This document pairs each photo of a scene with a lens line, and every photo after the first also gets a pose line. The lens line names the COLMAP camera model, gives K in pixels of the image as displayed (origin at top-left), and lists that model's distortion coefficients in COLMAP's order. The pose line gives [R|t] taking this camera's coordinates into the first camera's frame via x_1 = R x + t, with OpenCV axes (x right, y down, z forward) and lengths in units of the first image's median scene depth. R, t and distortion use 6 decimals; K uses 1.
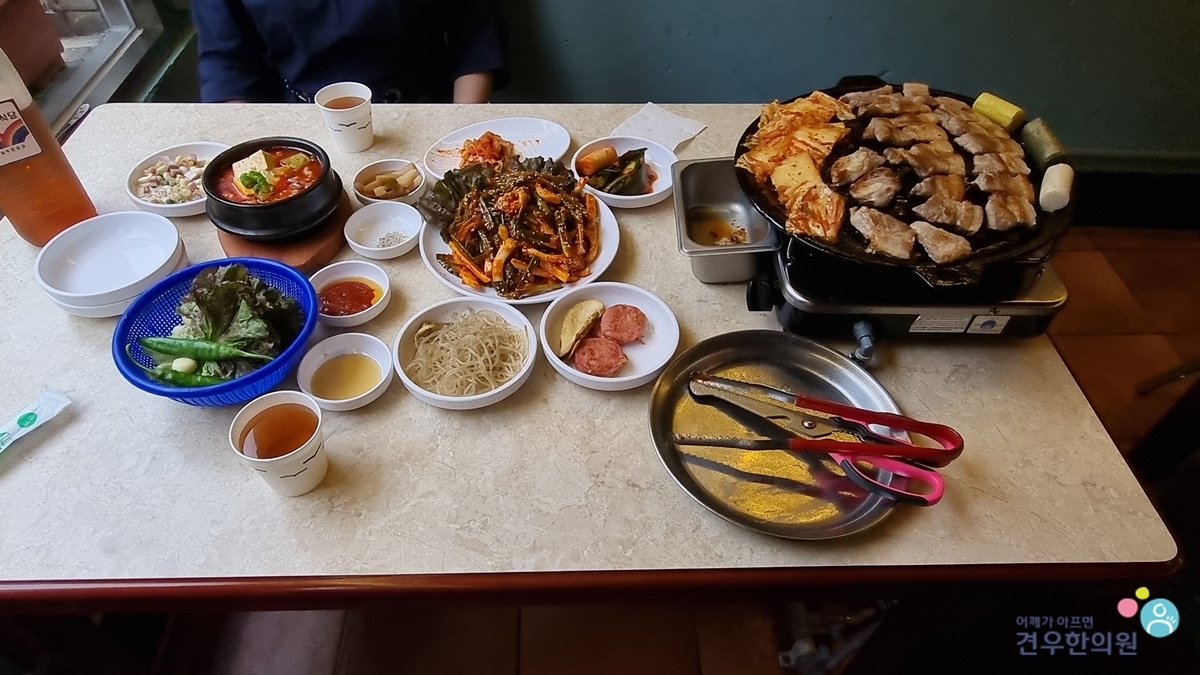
lens RADIAL K [[708.8, 0, 601.5], [0, 708.8, 339.1], [0, 0, 1]] dist [0.008414, -0.005575]
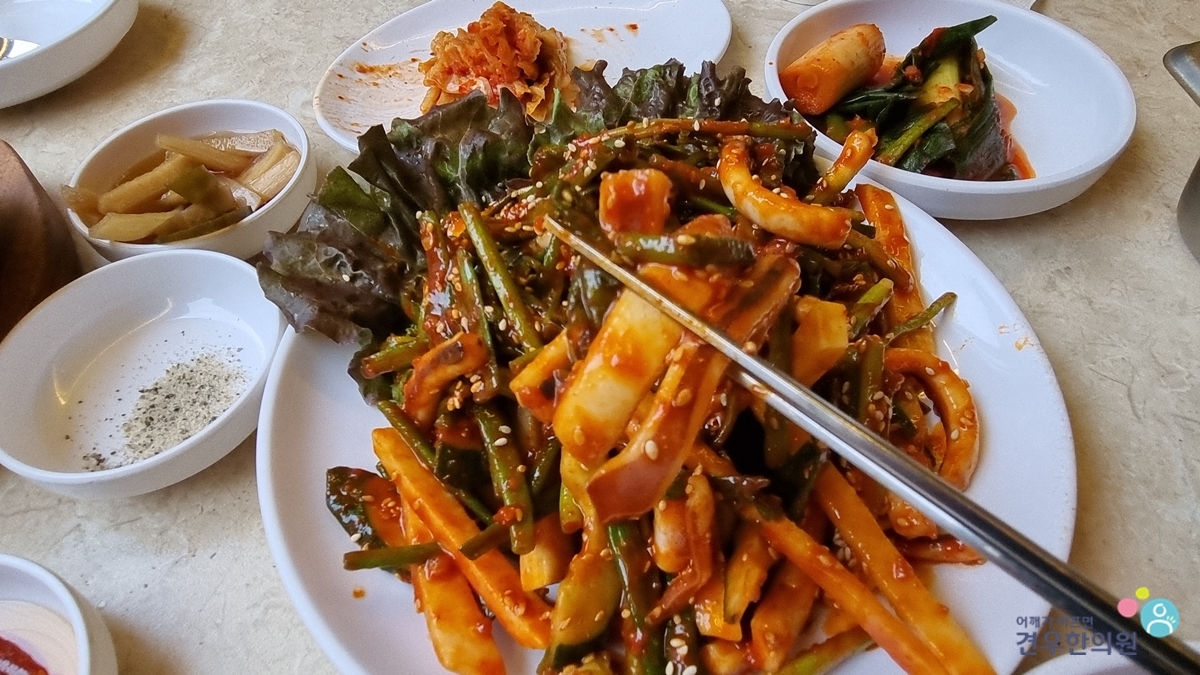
lens RADIAL K [[708.8, 0, 601.5], [0, 708.8, 332.5], [0, 0, 1]] dist [0.008414, -0.005575]
pose [[0.998407, -0.051750, -0.022488, -0.130861], [0.053285, 0.995827, 0.074090, -0.185128], [0.018560, -0.075170, 0.996998, 0.765967]]
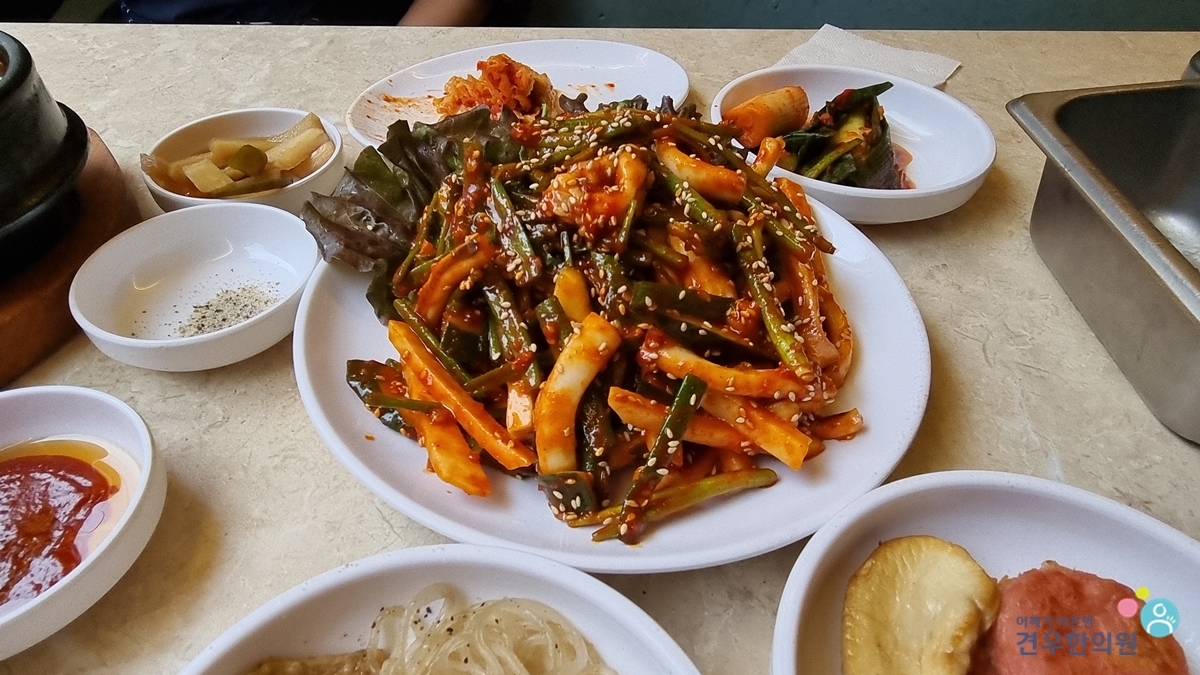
lens RADIAL K [[708.8, 0, 597.5], [0, 708.8, 341.6], [0, 0, 1]] dist [0.008414, -0.005575]
pose [[0.999932, -0.004714, 0.010704, -0.127697], [0.005423, 0.997728, -0.067148, -0.107870], [-0.010363, 0.067201, 0.997686, 0.693078]]
